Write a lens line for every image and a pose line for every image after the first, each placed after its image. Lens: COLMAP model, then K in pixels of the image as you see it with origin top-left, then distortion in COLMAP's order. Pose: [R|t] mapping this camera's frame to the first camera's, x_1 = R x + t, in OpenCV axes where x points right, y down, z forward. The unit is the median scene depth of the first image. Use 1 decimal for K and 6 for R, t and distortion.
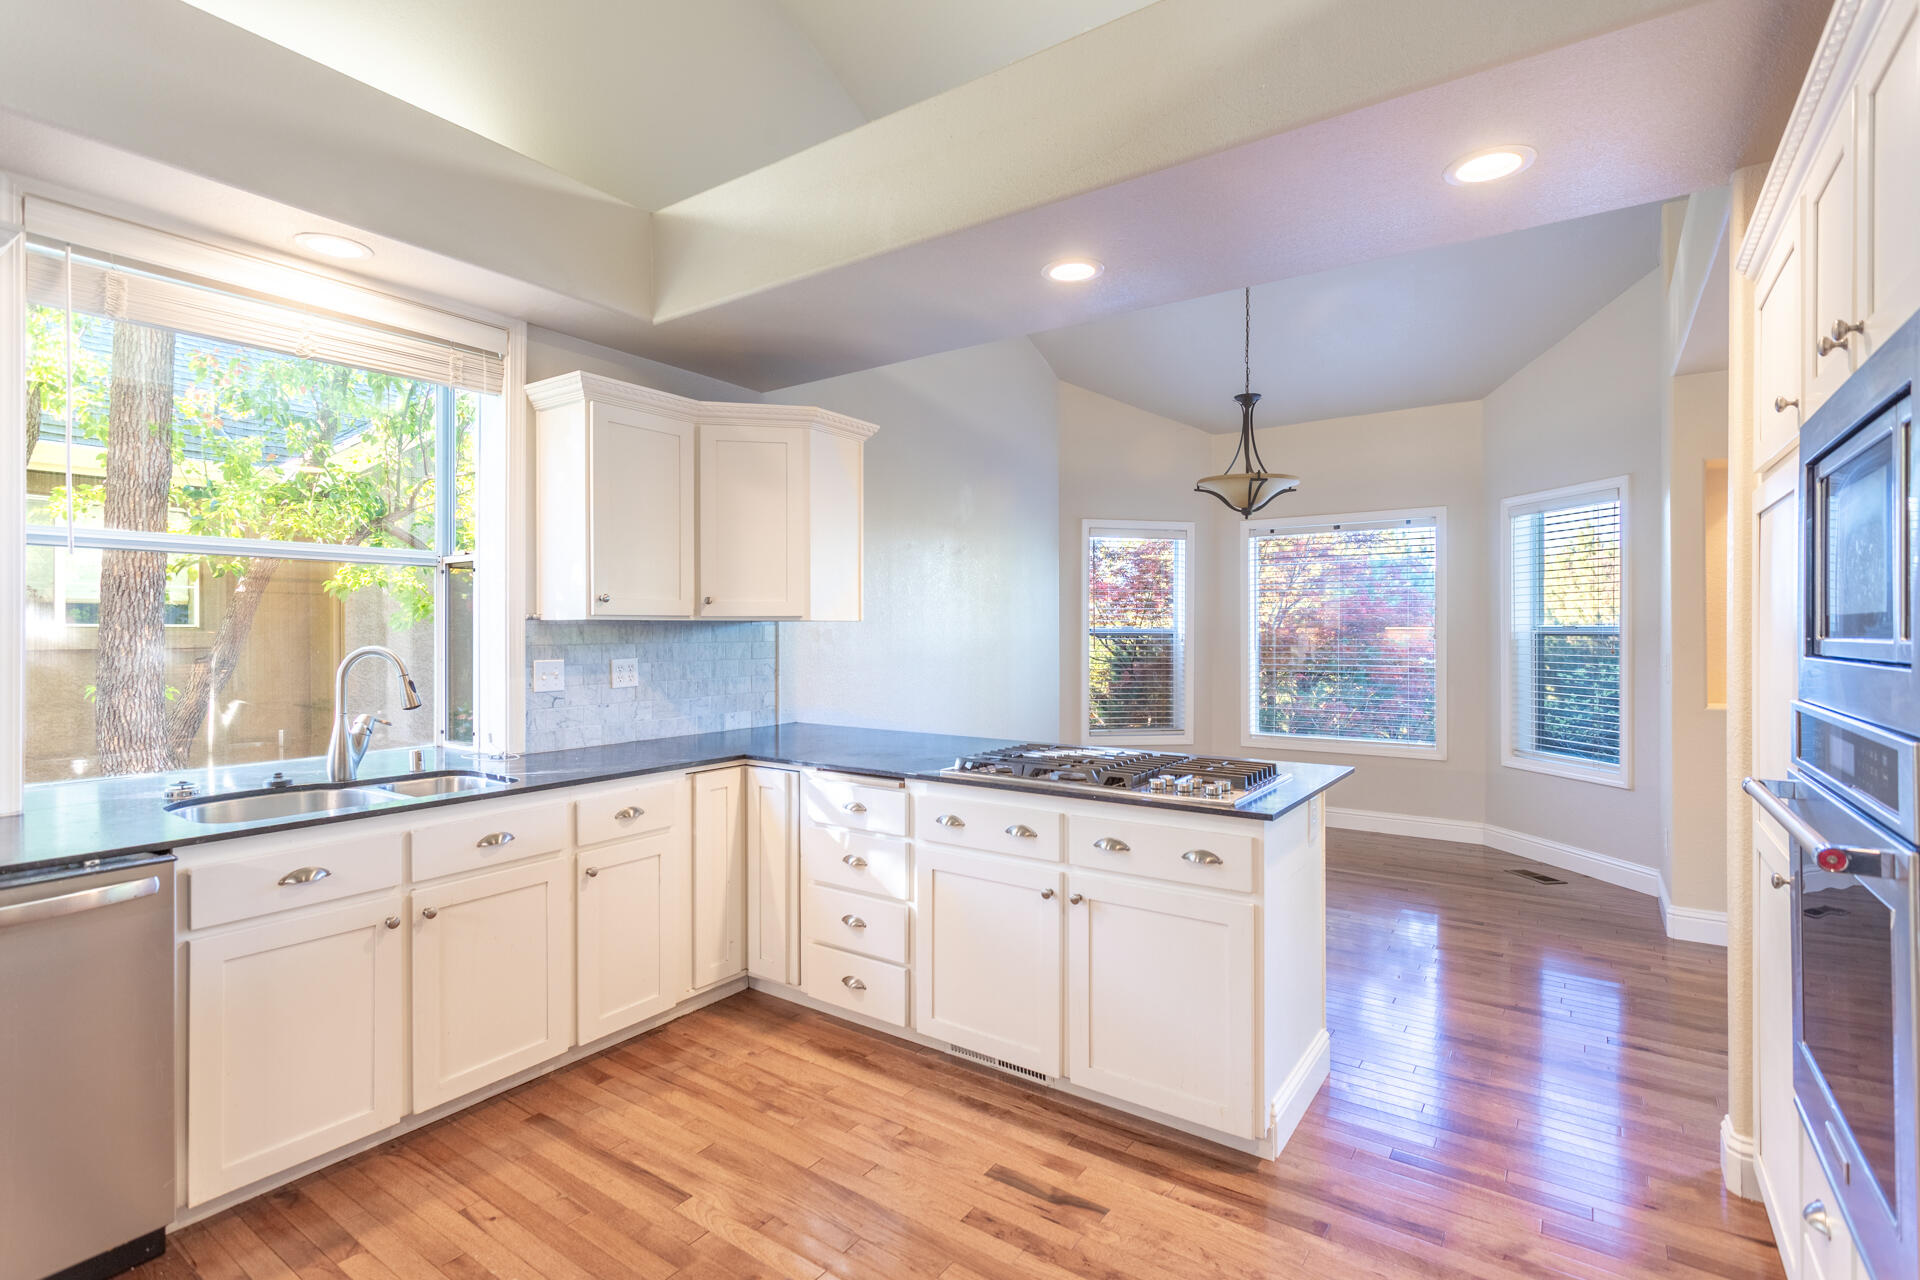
lens RADIAL K [[908.4, 0, 953.4], [0, 908.4, 635.3], [0, 0, 1]] dist [0.004572, 0.000169]
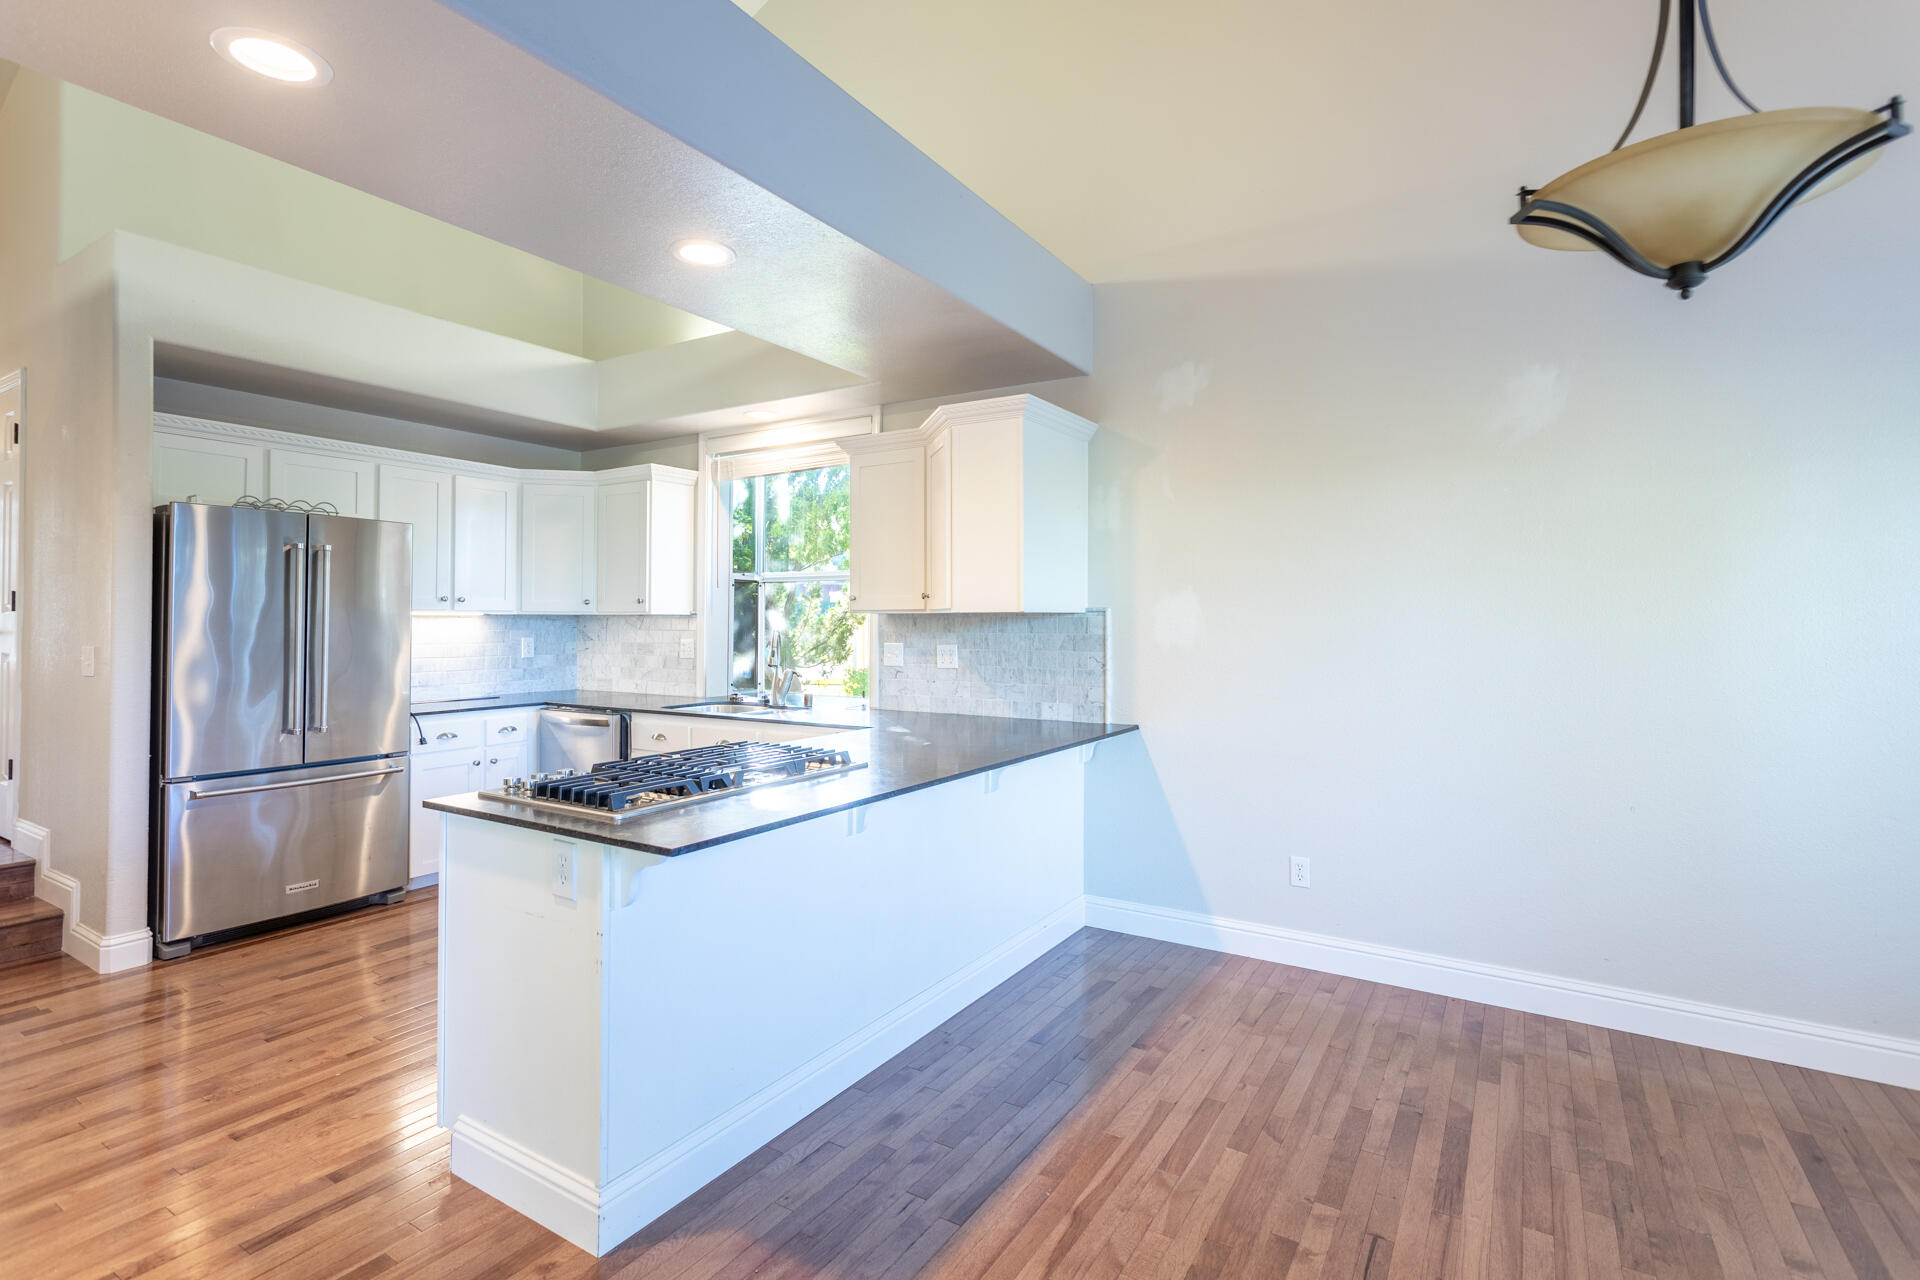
lens RADIAL K [[908.4, 0, 957.4], [0, 908.4, 613.7], [0, 0, 1]] dist [0.004572, 0.000169]
pose [[0.050819, -0.007642, -0.998679, 0.939734], [-0.006132, 0.999949, -0.007964, -0.007241], [0.998689, 0.006529, 0.050769, 1.034009]]
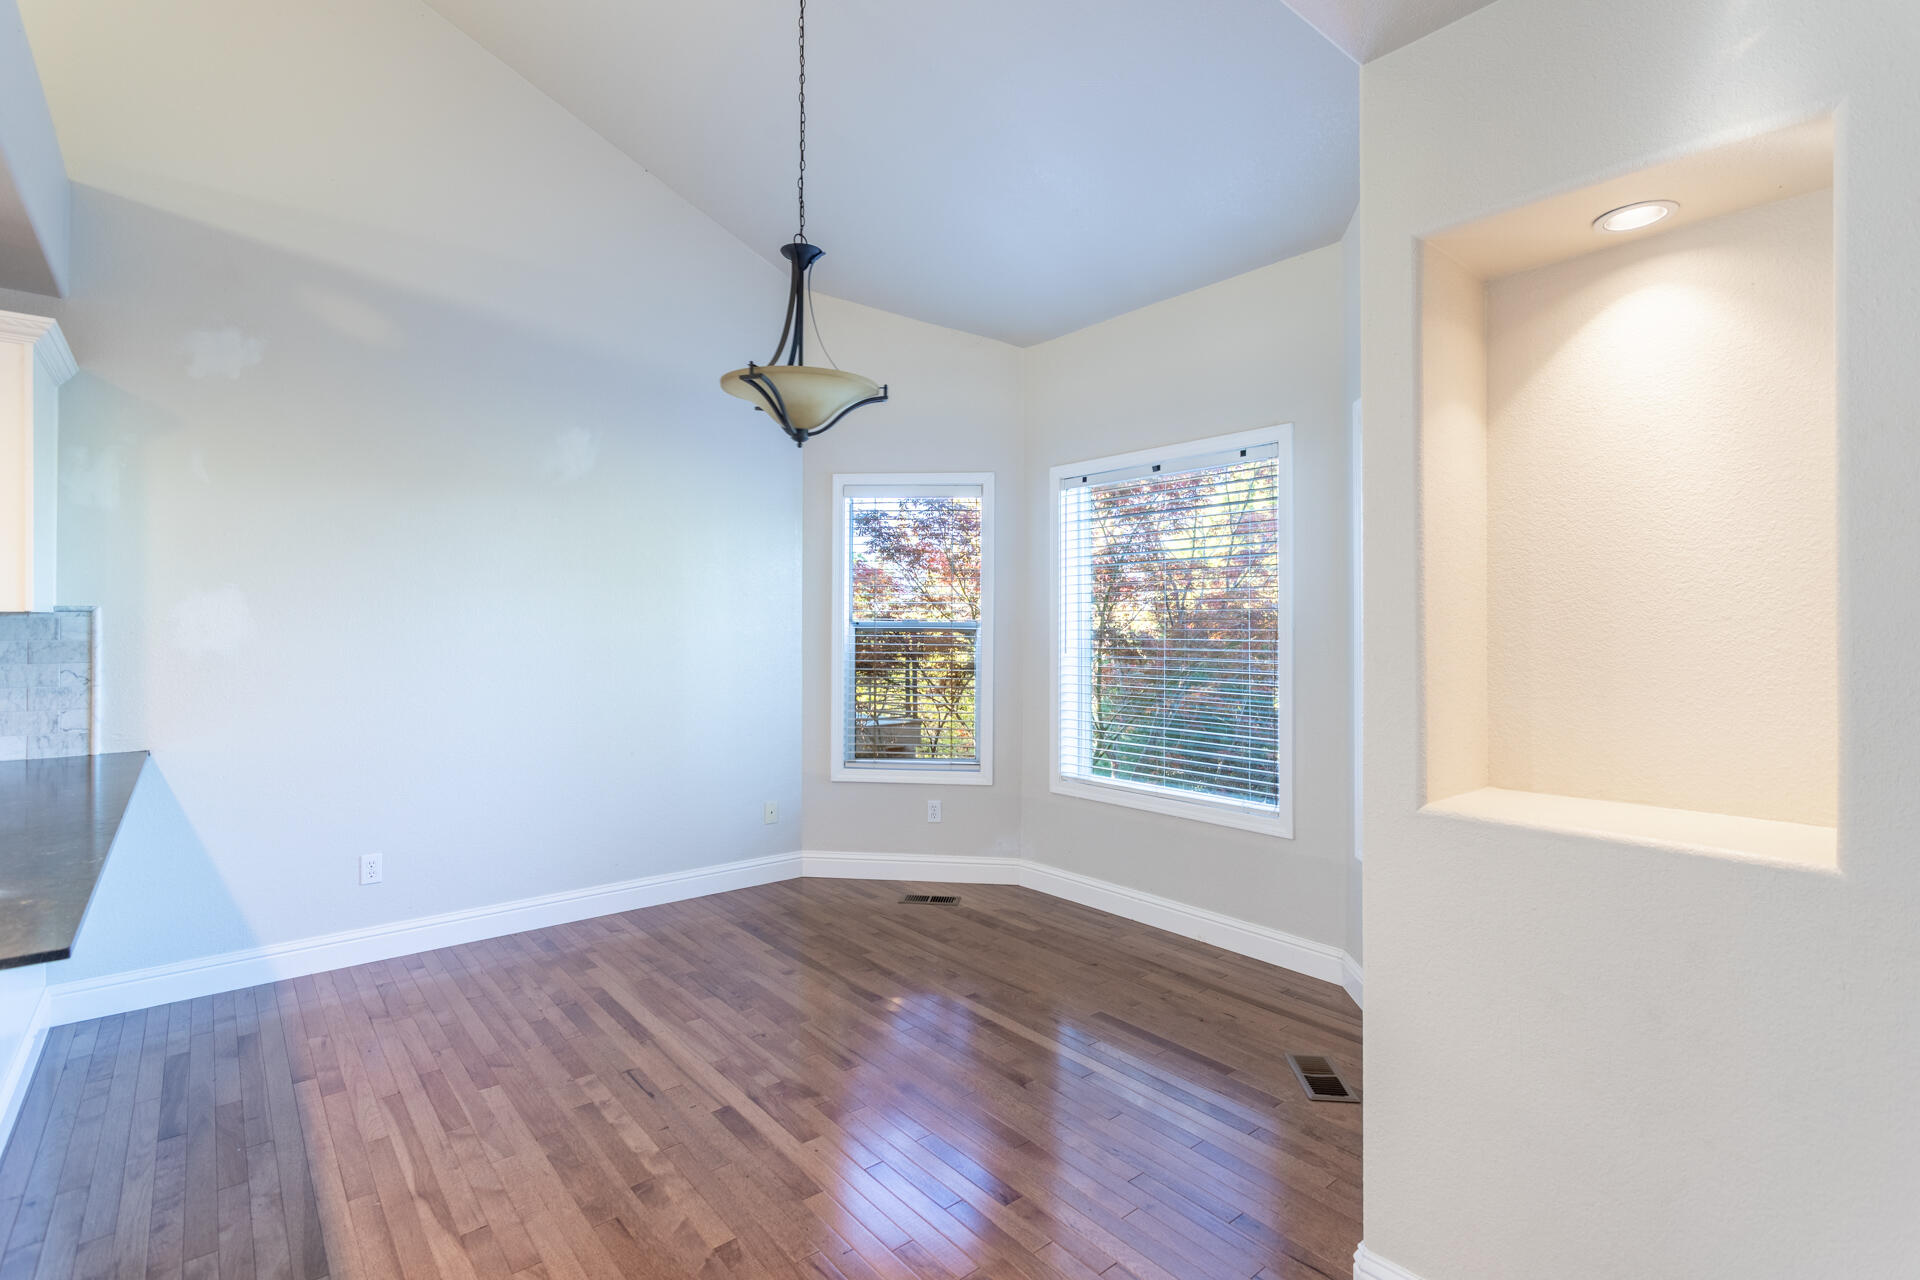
lens RADIAL K [[908.4, 0, 960.5], [0, 908.4, 614.2], [0, 0, 1]] dist [0.004572, 0.000169]
pose [[0.965054, -0.002015, -0.262045, 0.857437], [-0.001771, 0.999897, -0.014212, -0.005711], [0.262046, 0.014179, 0.964951, 0.618375]]
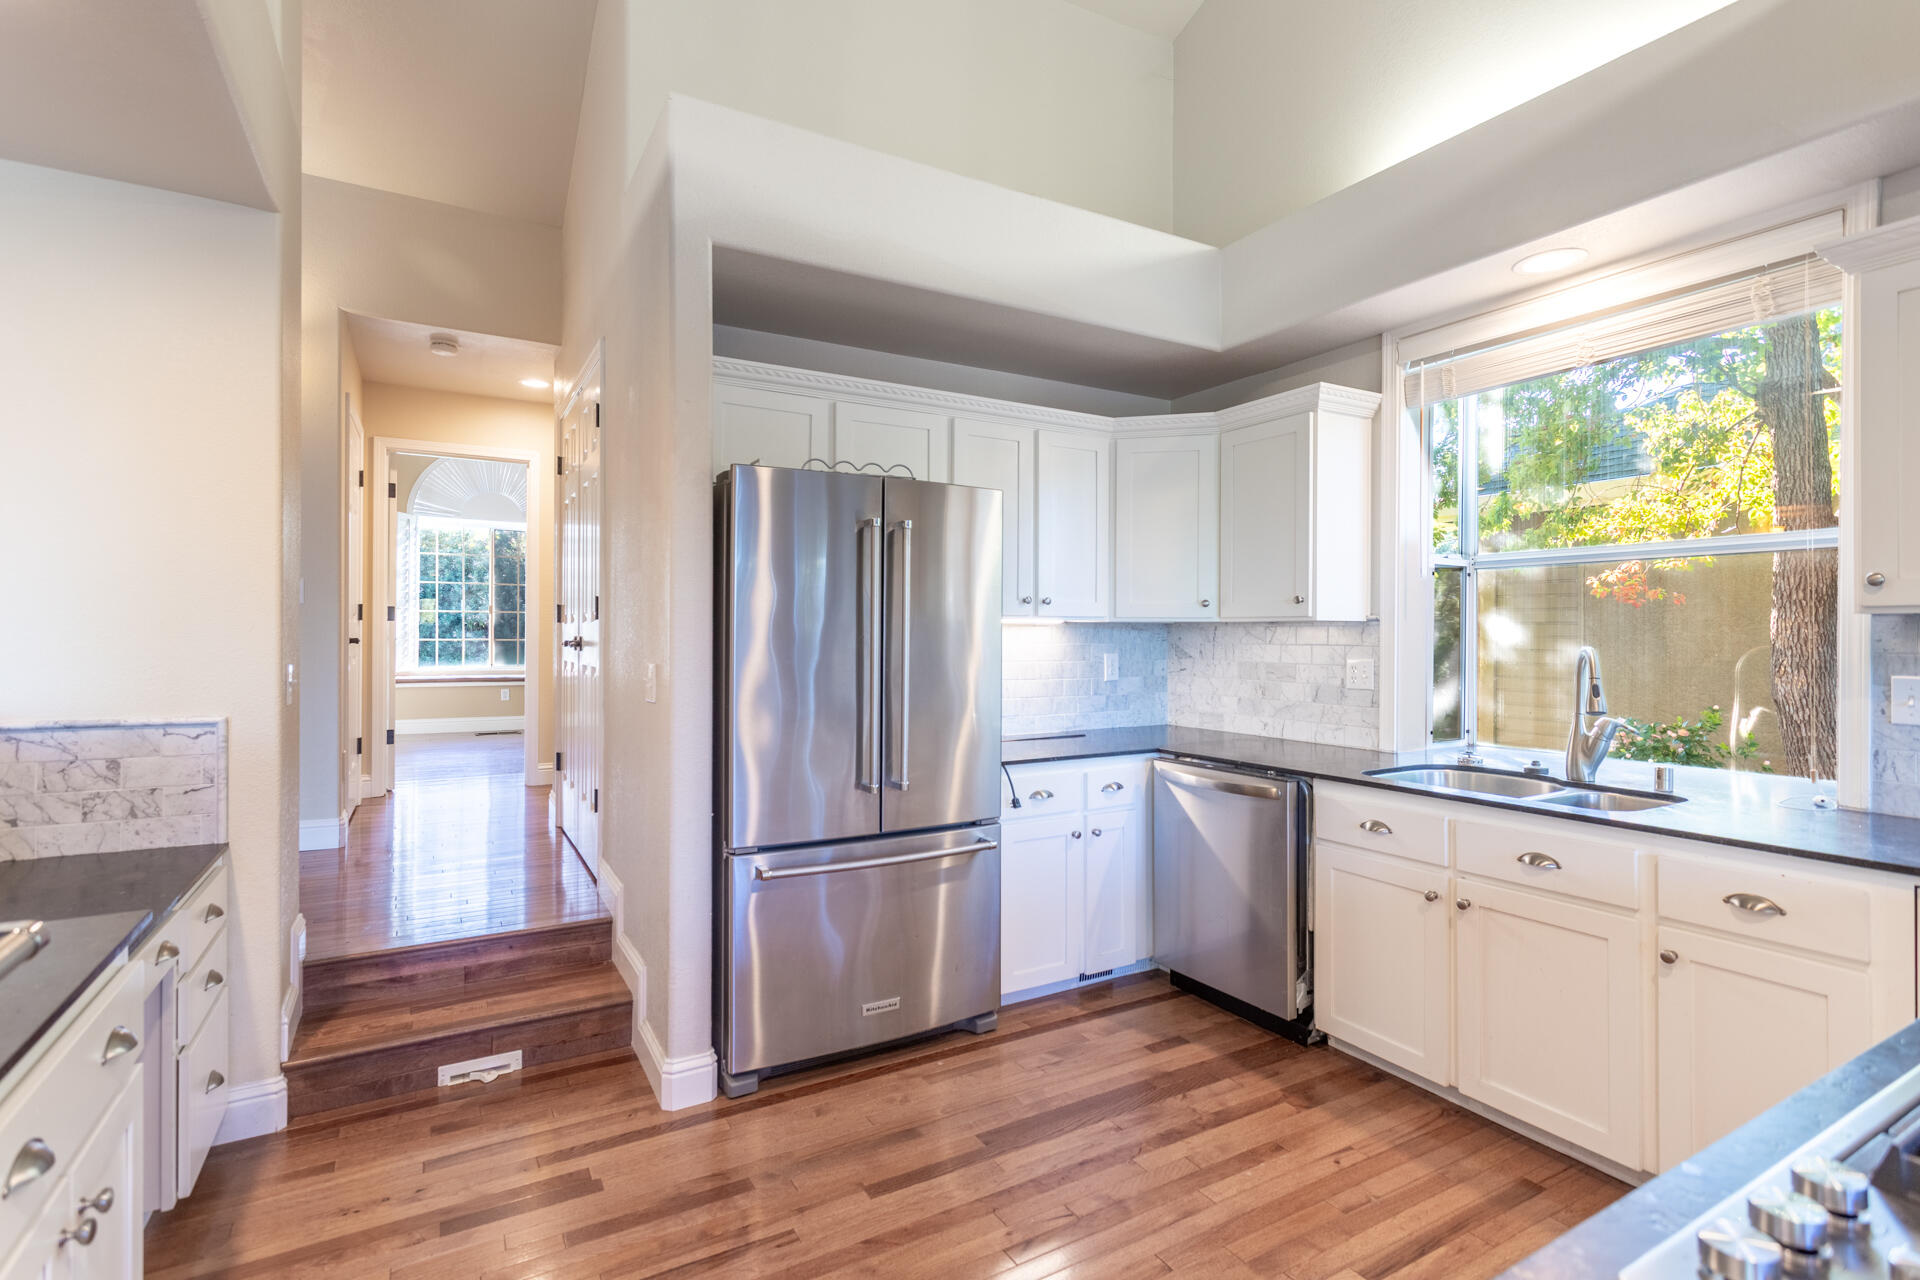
lens RADIAL K [[908.4, 0, 958.0], [0, 908.4, 638.2], [0, 0, 1]] dist [0.004572, 0.000169]
pose [[-0.416748, 0.005963, -0.909003, 0.431963], [-0.004809, 0.999950, 0.008764, -0.002580], [0.909009, 0.008024, -0.416698, 0.650741]]
